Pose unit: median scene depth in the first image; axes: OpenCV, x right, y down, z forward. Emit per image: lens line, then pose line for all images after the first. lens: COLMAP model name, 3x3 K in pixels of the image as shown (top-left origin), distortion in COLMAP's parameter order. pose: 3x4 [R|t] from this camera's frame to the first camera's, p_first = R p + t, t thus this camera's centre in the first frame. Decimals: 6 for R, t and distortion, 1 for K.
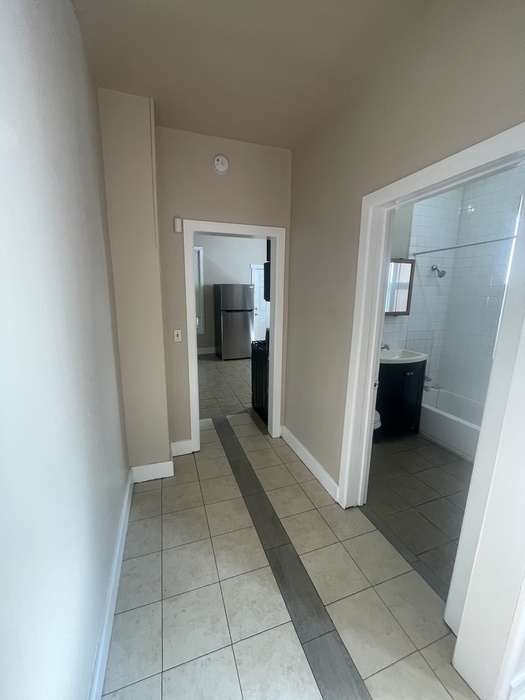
lens RADIAL K [[279.8, 0, 260.5], [0, 279.8, 348.9], [0, 0, 1]] dist [-0.005569, -0.000859]
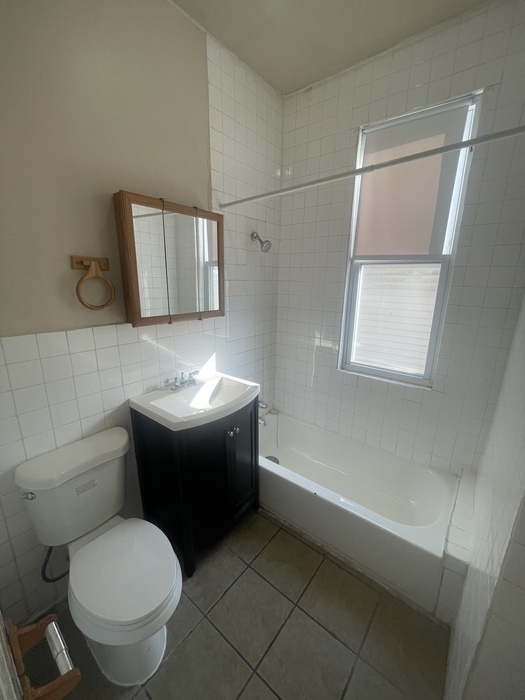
lens RADIAL K [[279.8, 0, 261.7], [0, 279.8, 351.6], [0, 0, 1]] dist [-0.005569, -0.000859]
pose [[0.845979, -0.122941, 0.518849, 0.296823], [0.096715, 0.992296, 0.077431, -0.087189], [-0.524371, -0.015324, 0.851352, 0.482279]]
